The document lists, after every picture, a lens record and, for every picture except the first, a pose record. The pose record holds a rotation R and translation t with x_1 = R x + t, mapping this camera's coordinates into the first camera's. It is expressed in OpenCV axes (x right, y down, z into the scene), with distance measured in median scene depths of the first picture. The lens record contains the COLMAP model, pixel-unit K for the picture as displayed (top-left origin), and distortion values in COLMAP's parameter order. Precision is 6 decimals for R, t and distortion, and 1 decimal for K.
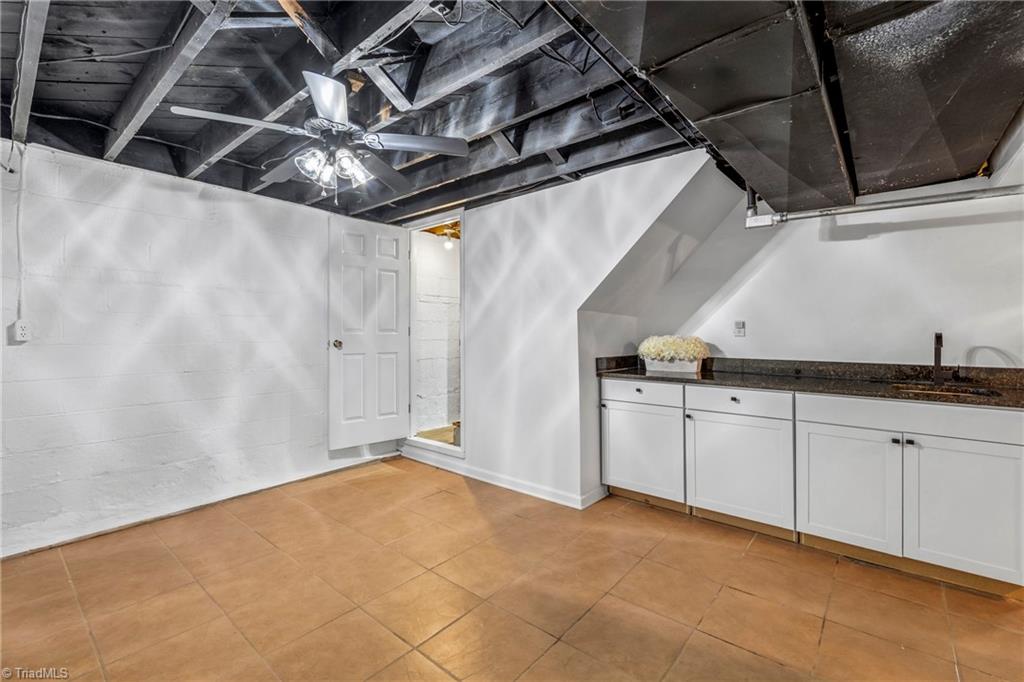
lens RADIAL K [[448.1, 0, 511.5], [0, 448.1, 334.1], [0, 0, 1]] dist [-0.005494, -0.000690]
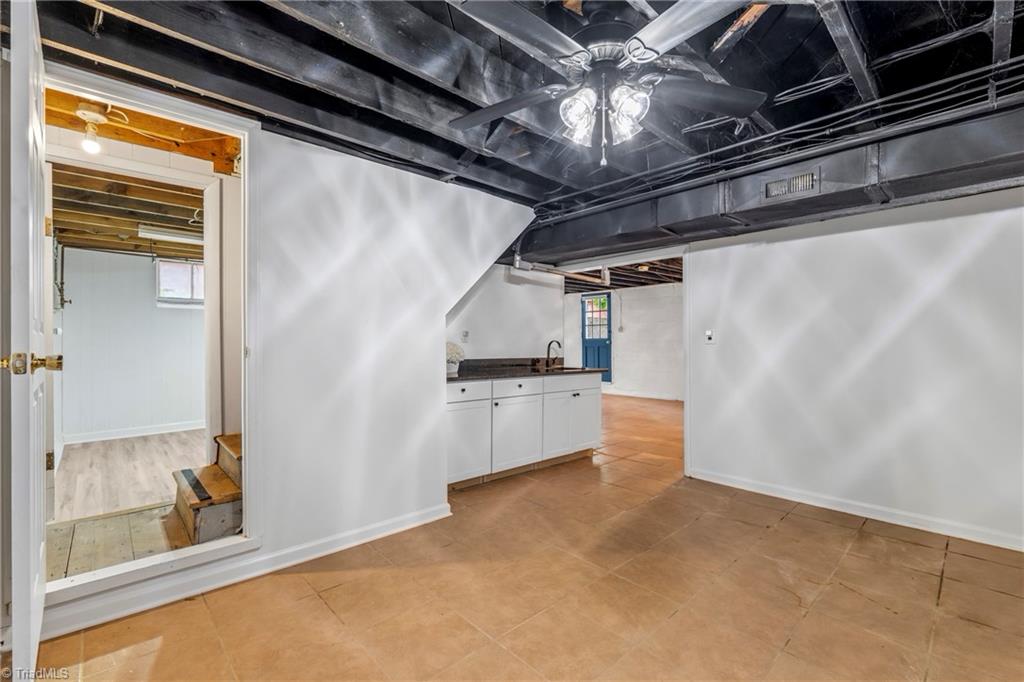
lens RADIAL K [[448.1, 0, 511.2], [0, 448.1, 346.5], [0, 0, 1]] dist [-0.005494, -0.000690]
pose [[0.111747, -0.007483, 0.993709, -0.804743], [-0.004421, 0.999958, 0.008027, 0.006378], [-0.993727, -0.005290, 0.111709, 0.741674]]
